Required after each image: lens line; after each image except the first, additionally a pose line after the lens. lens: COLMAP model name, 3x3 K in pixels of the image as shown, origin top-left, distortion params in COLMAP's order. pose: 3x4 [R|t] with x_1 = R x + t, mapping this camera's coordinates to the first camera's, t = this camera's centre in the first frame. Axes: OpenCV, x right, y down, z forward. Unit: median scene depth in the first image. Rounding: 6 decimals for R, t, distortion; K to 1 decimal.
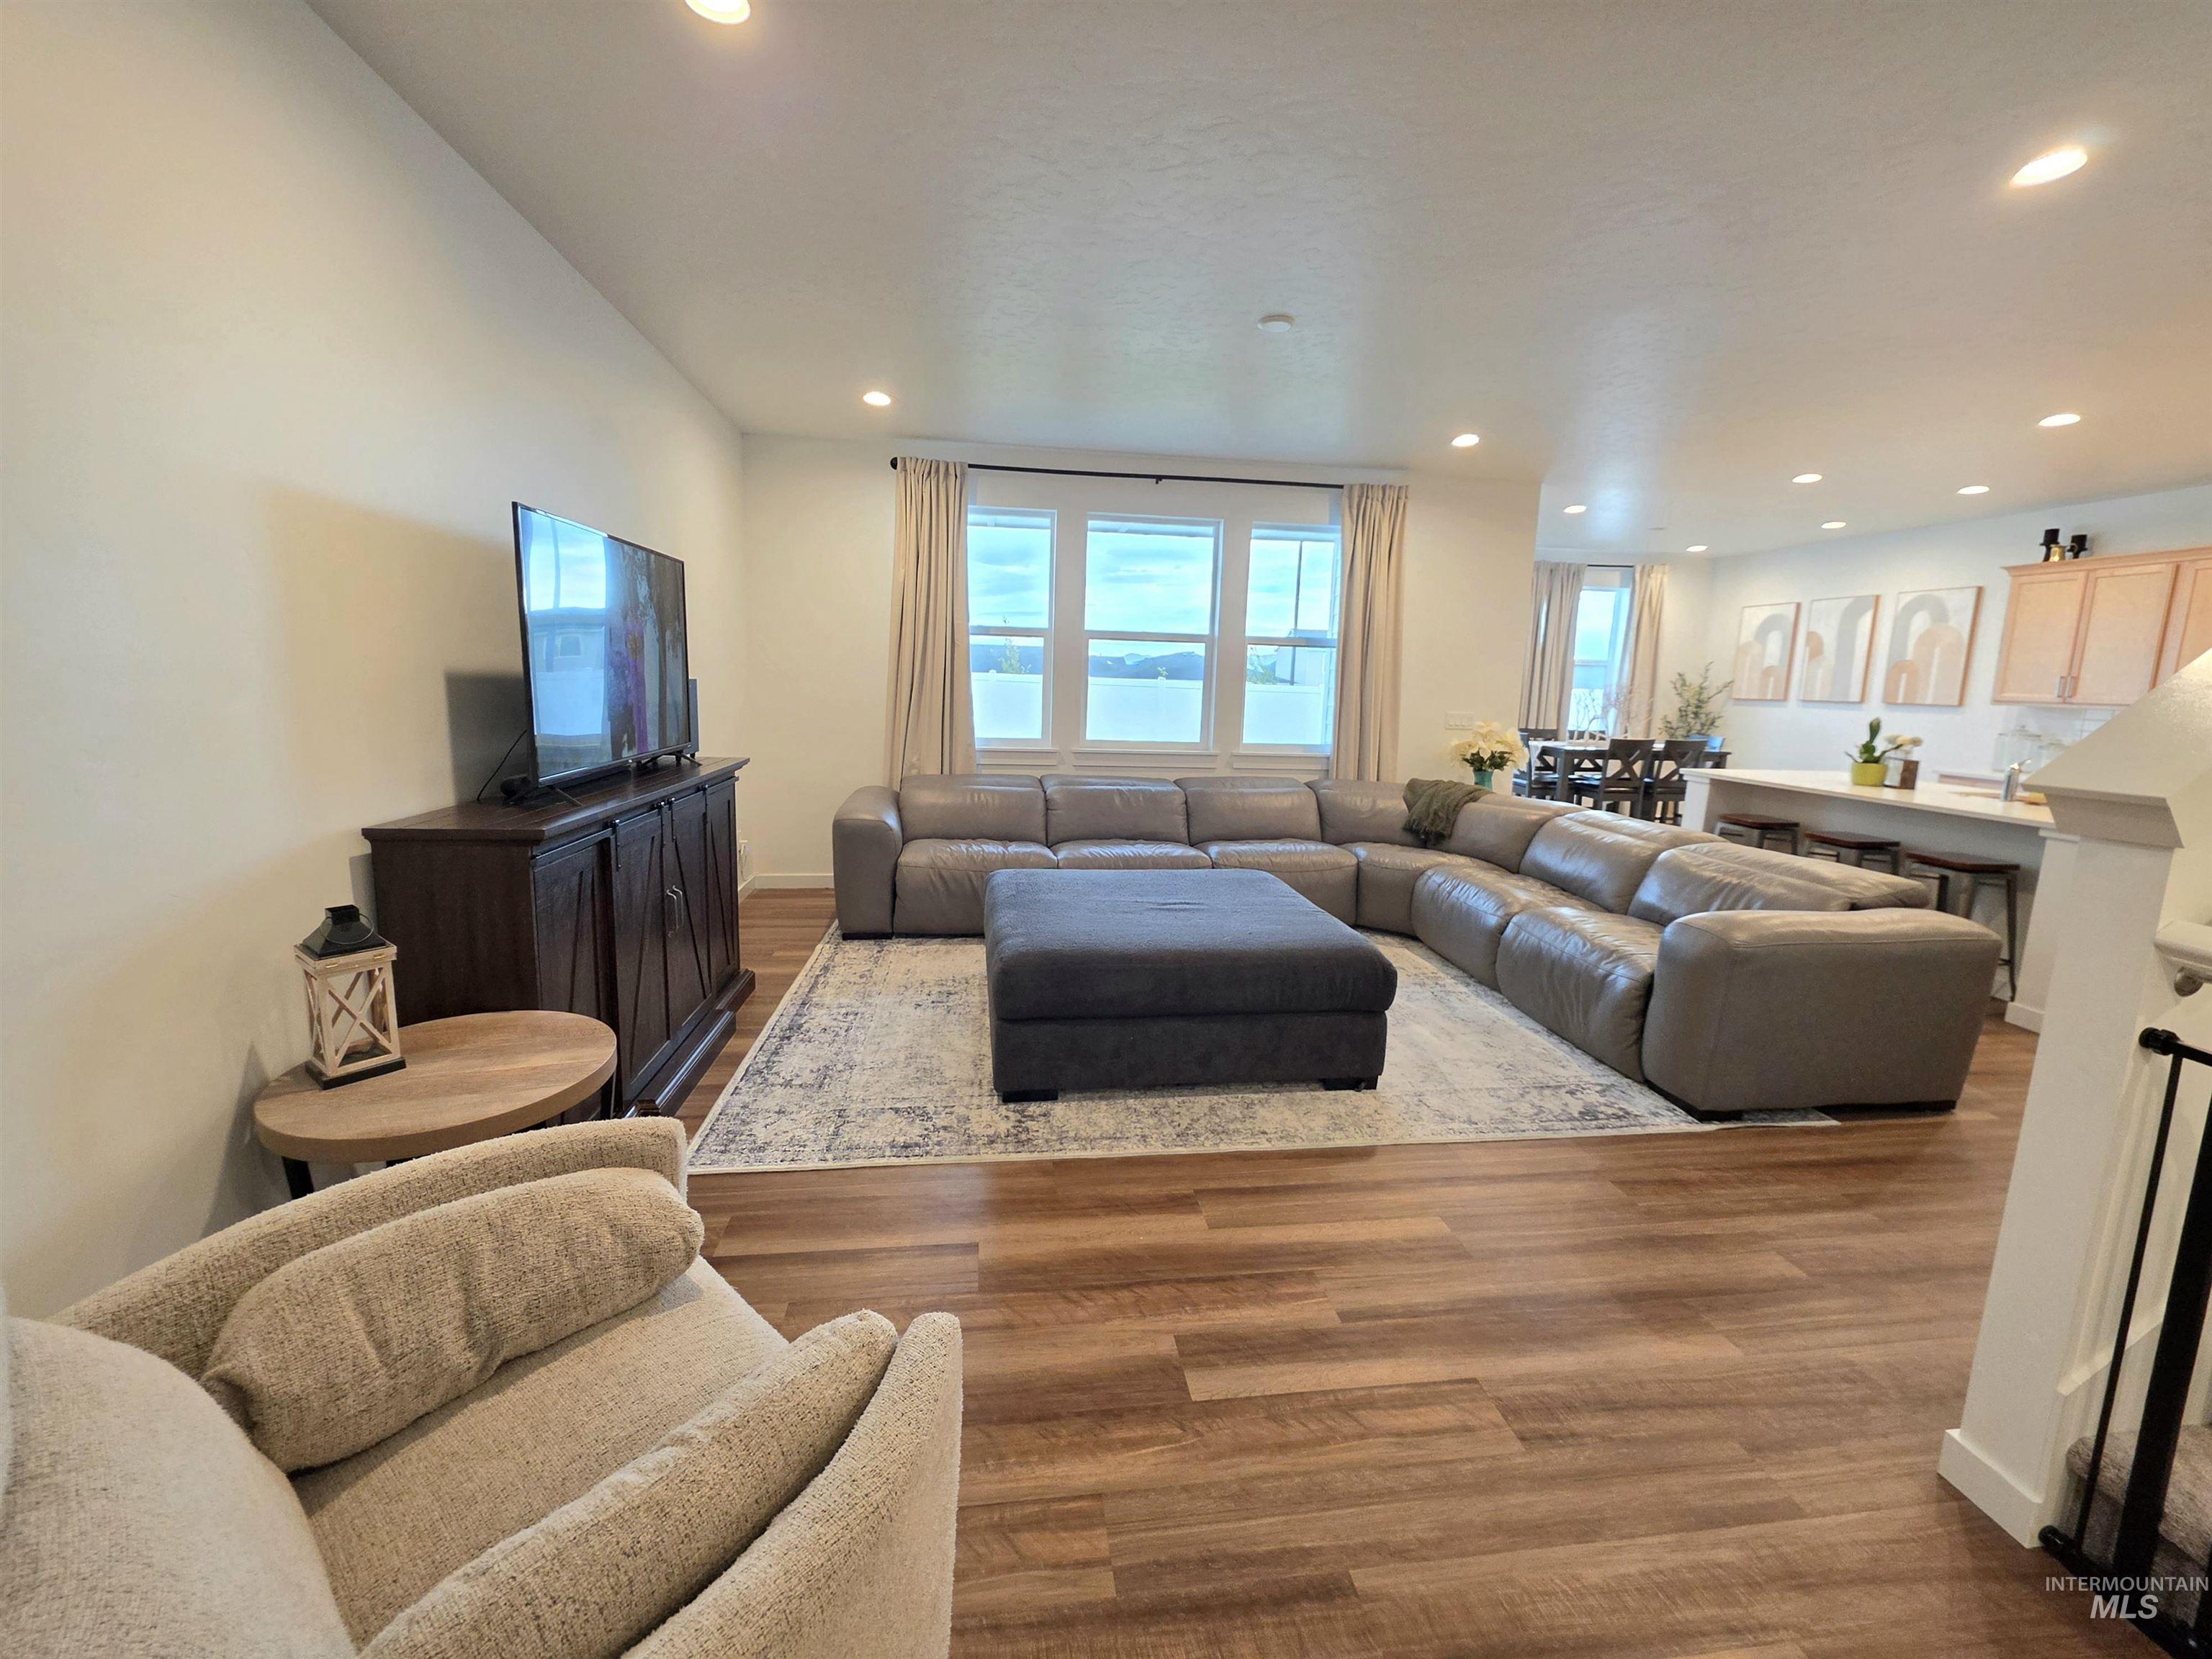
lens RADIAL K [[894.1, 0, 1097.8], [0, 894.1, 809.9], [0, 0, 1]] dist [-0.001518, -0.000572]
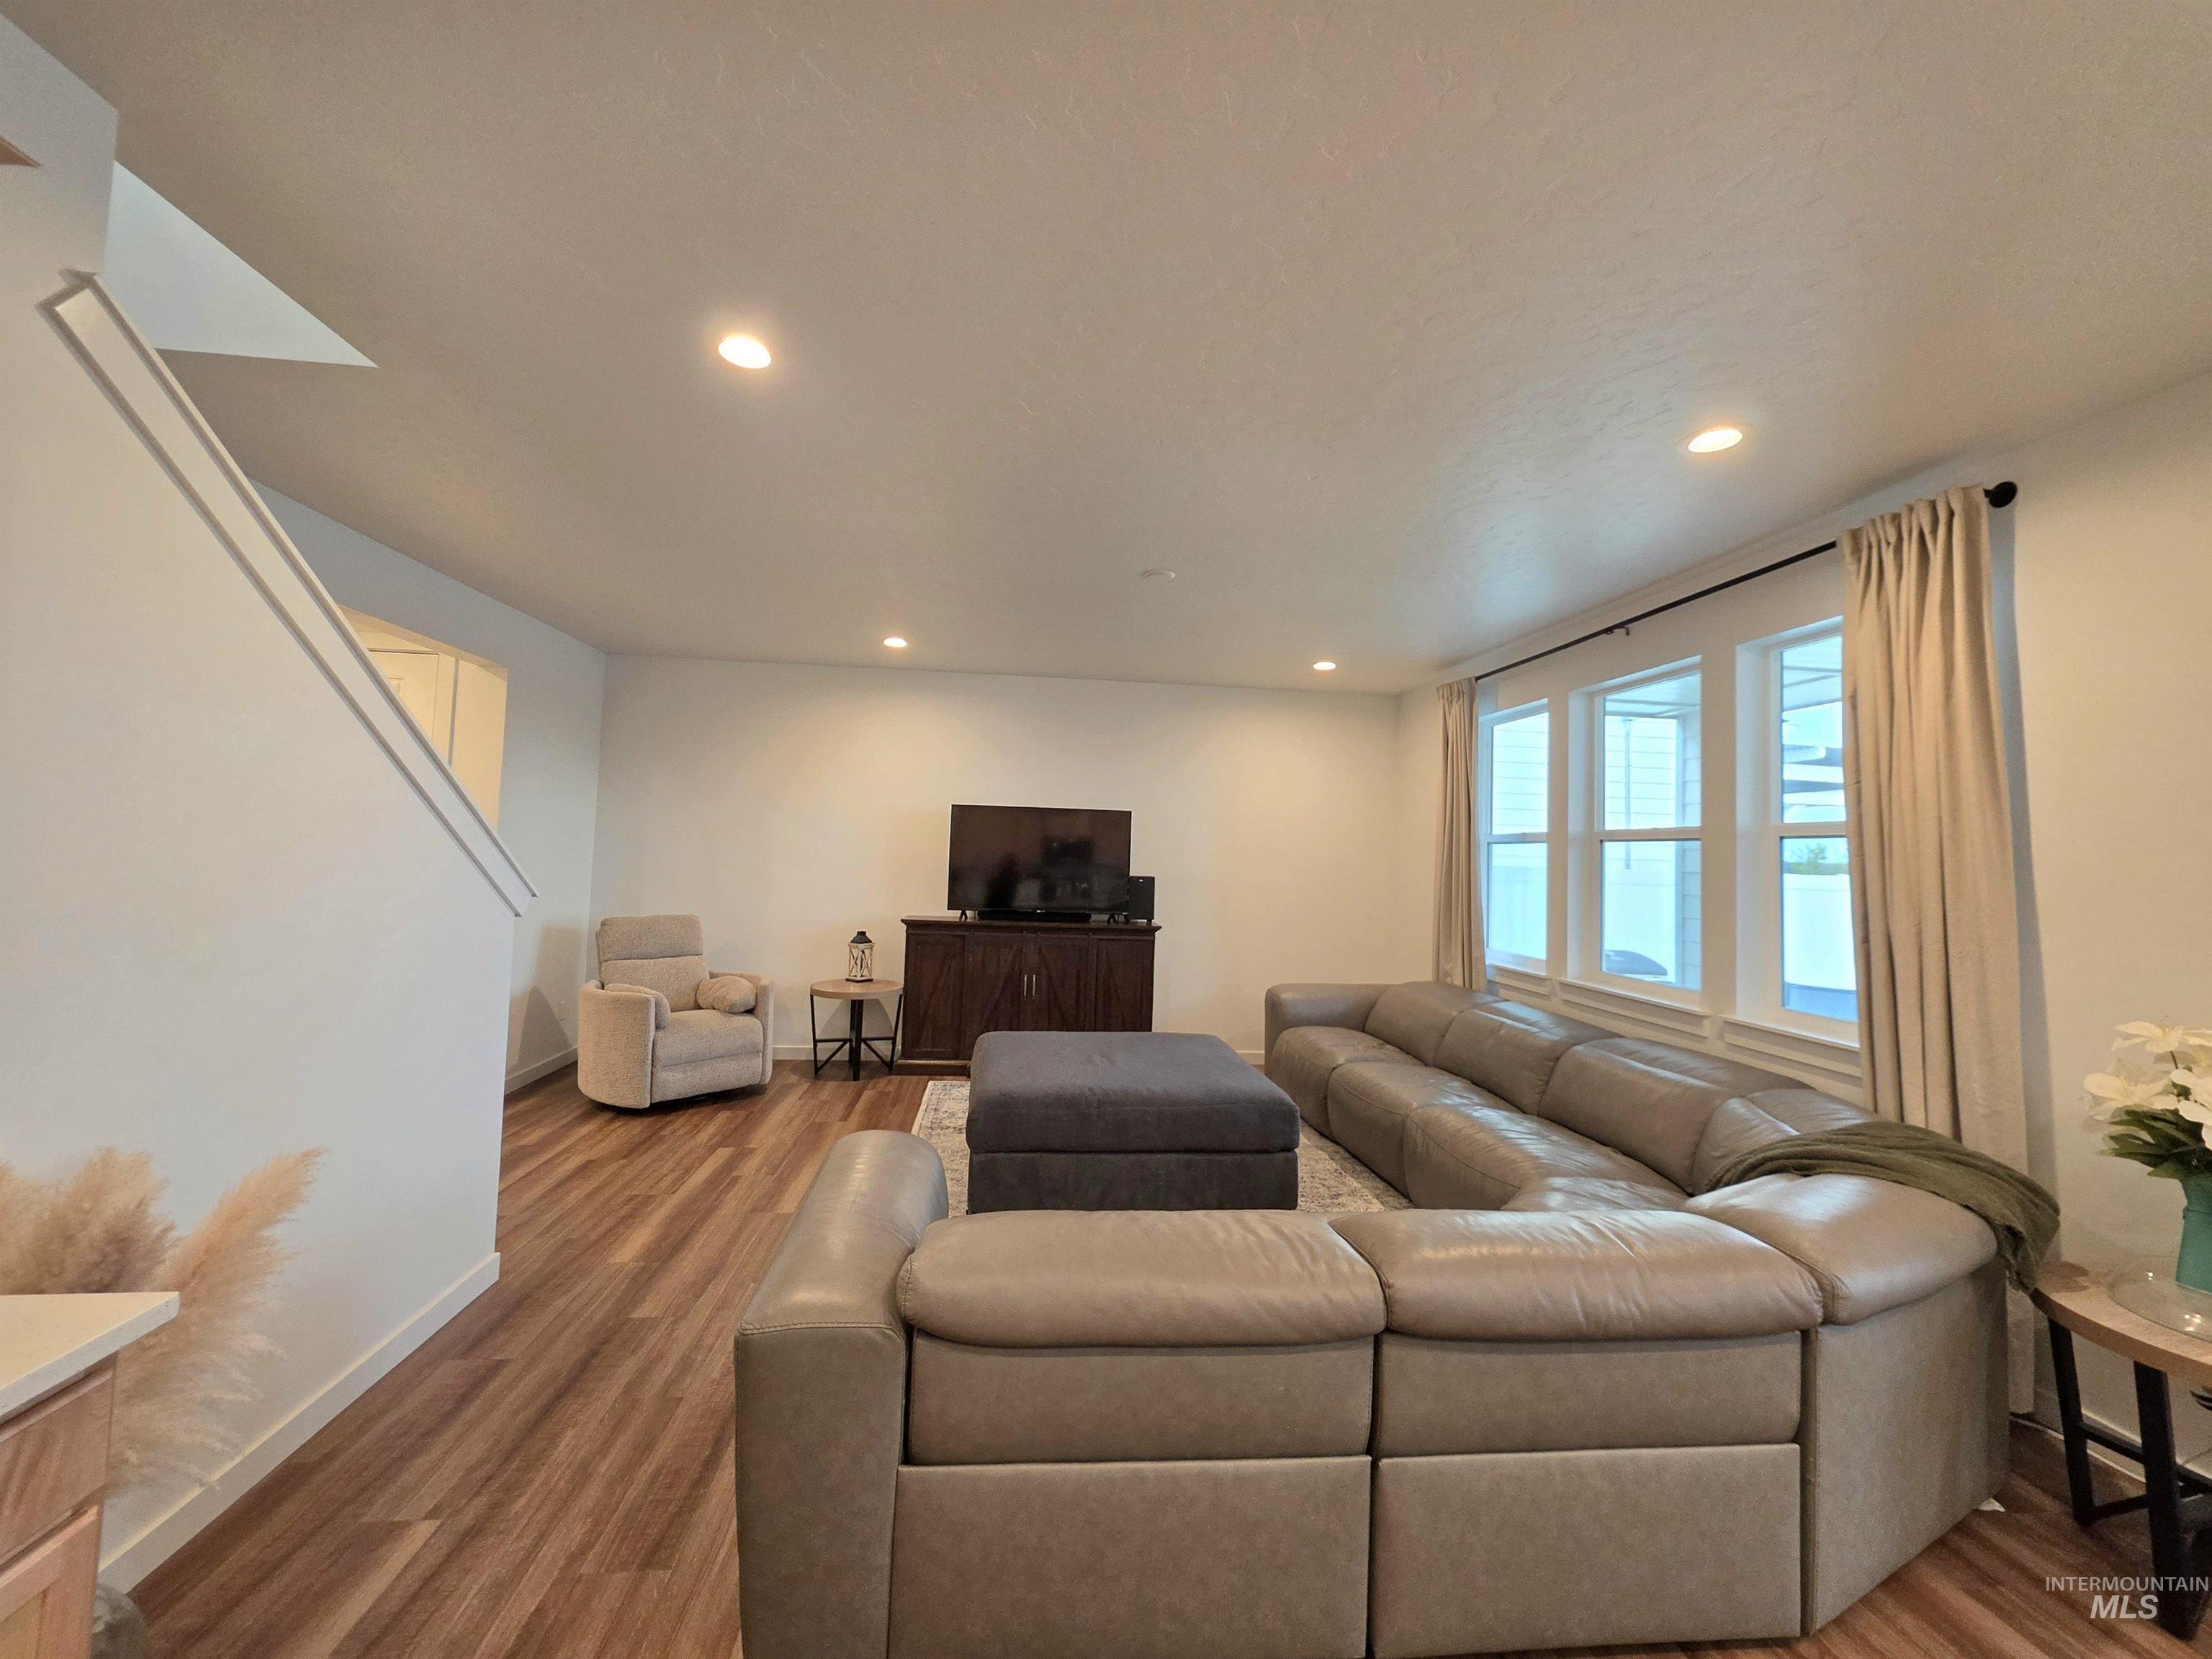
lens RADIAL K [[894.1, 0, 1097.8], [0, 894.1, 809.9], [0, 0, 1]] dist [-0.001518, -0.000572]
pose [[-0.028396, -0.070357, -0.997118, 0.732246], [-0.175761, 0.982330, -0.064308, -0.080442], [0.984023, 0.173428, -0.040261, 0.550794]]
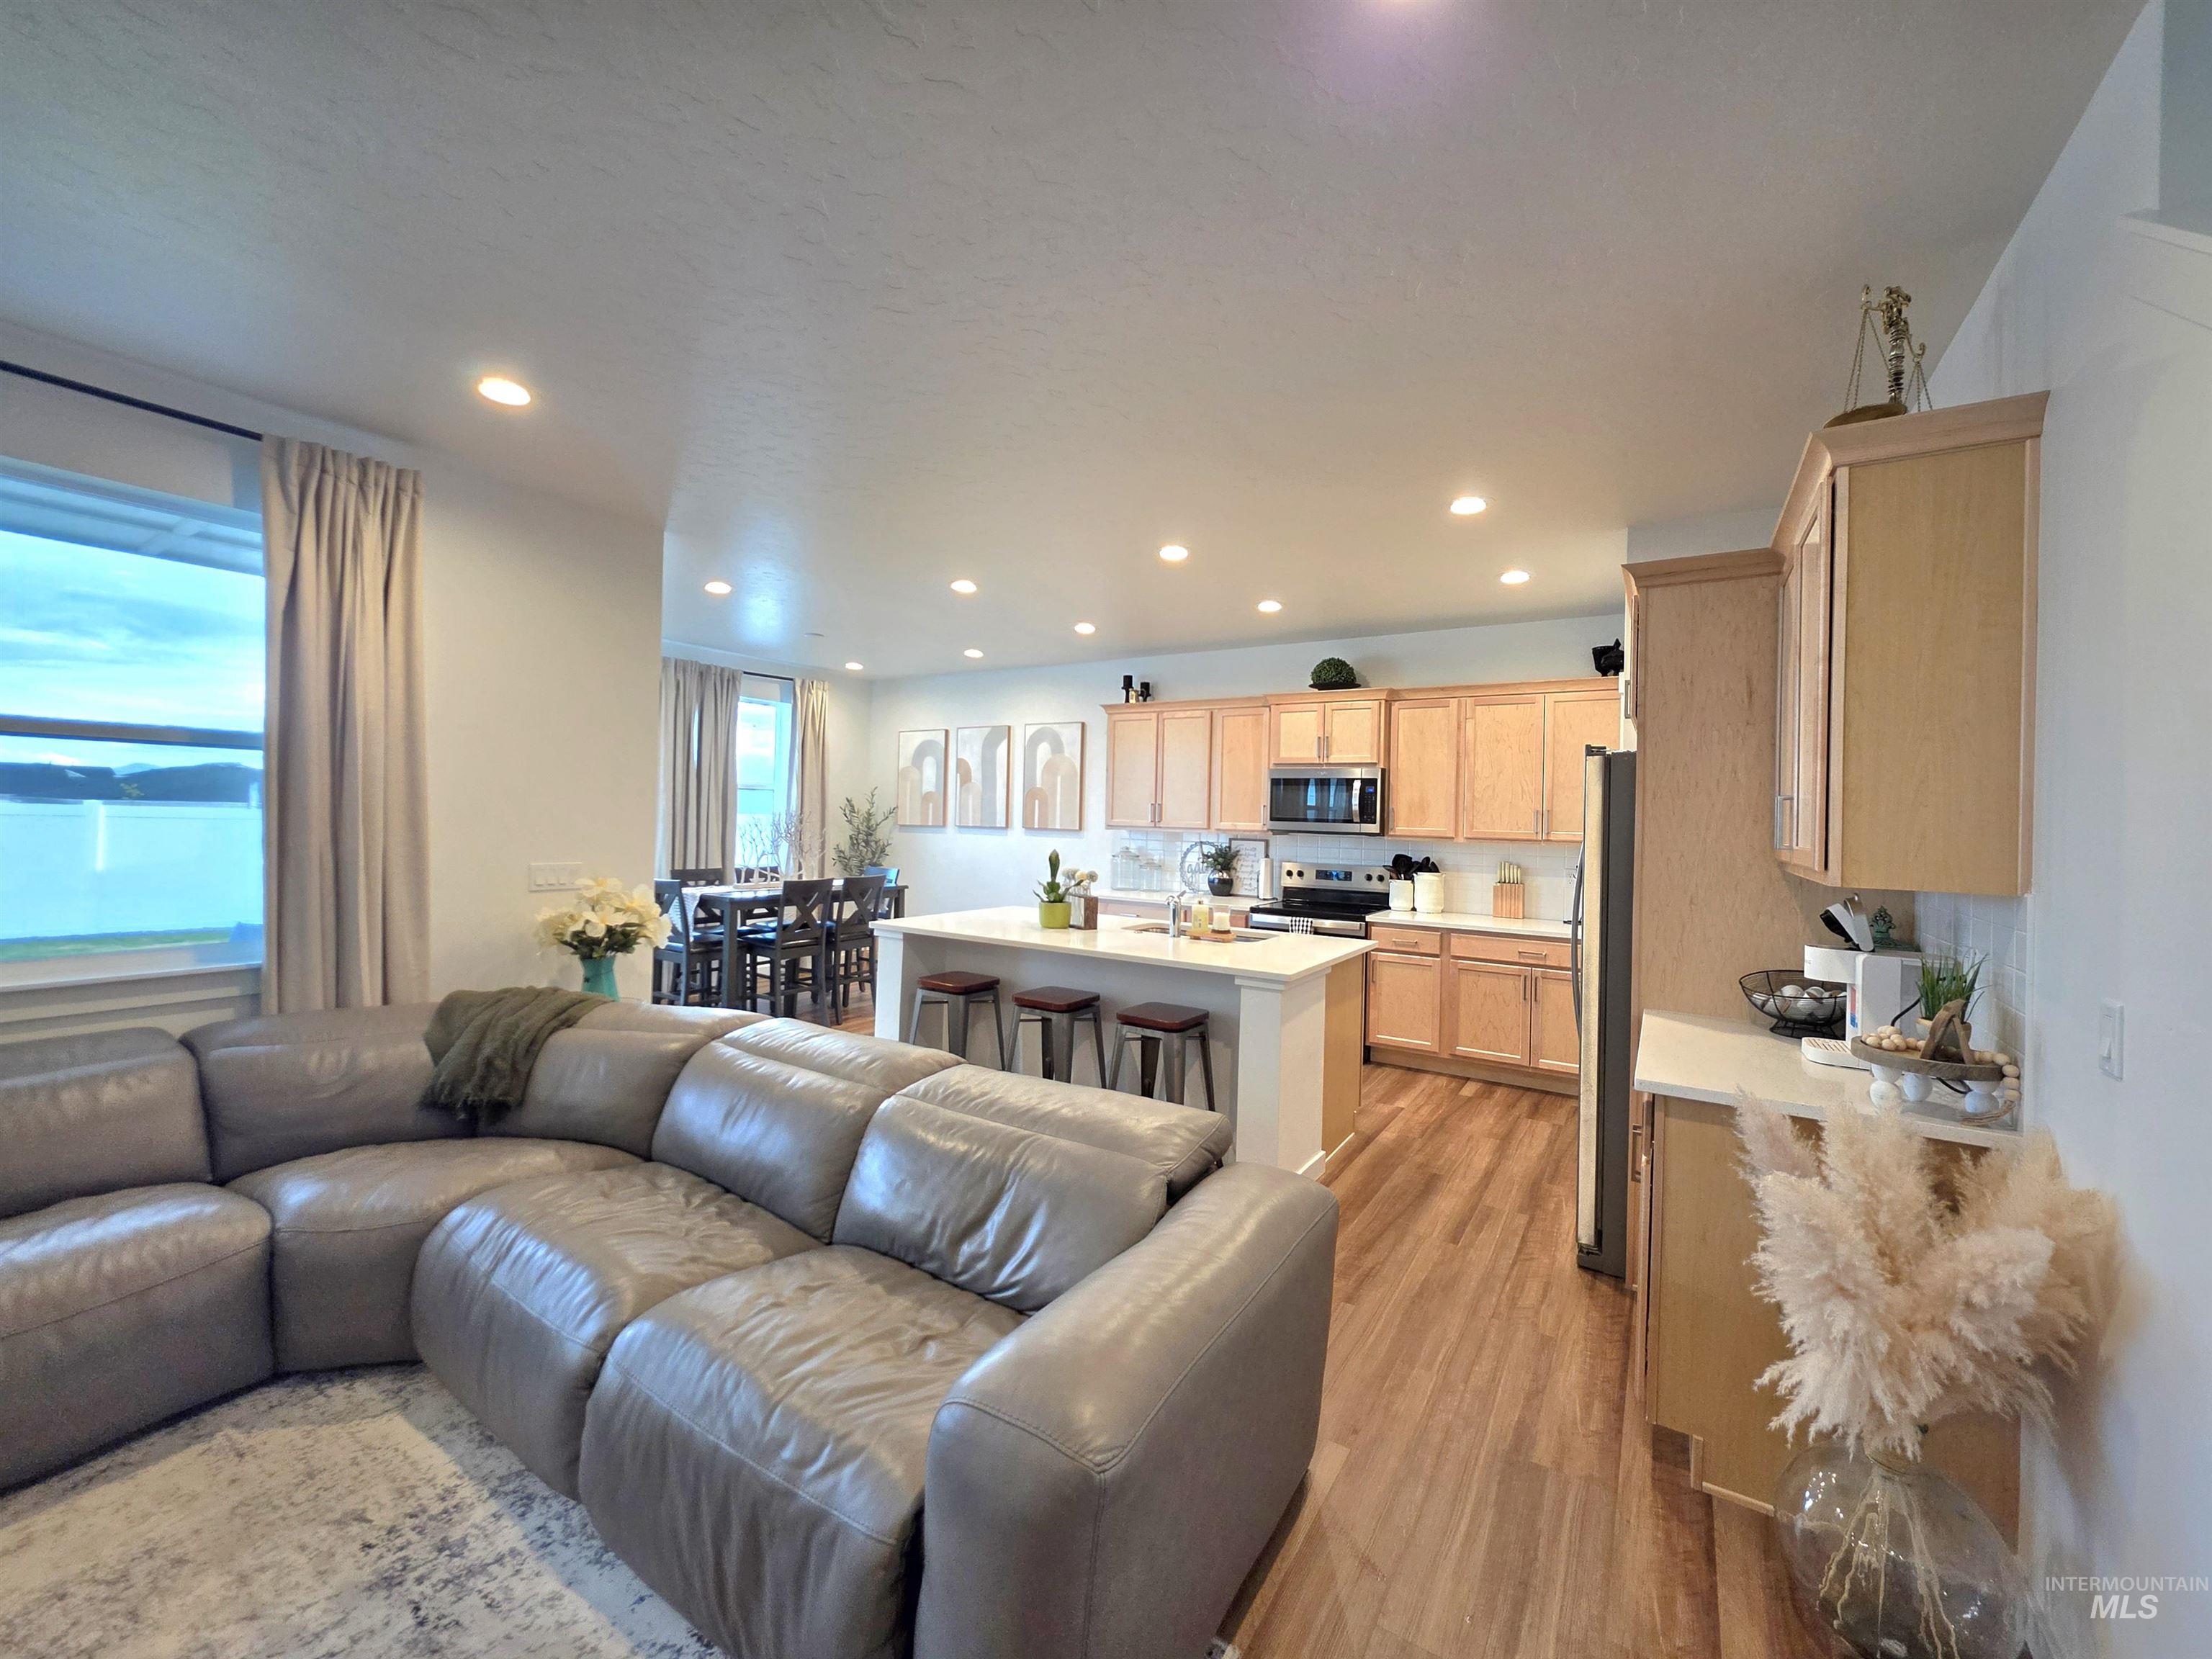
lens RADIAL K [[894.1, 0, 1097.8], [0, 894.1, 809.9], [0, 0, 1]] dist [-0.001518, -0.000572]
pose [[0.654493, -0.006188, 0.756043, 0.182488], [0.108178, 0.990445, -0.085541, -0.051503], [-0.748289, 0.137773, 0.648908, 0.312231]]
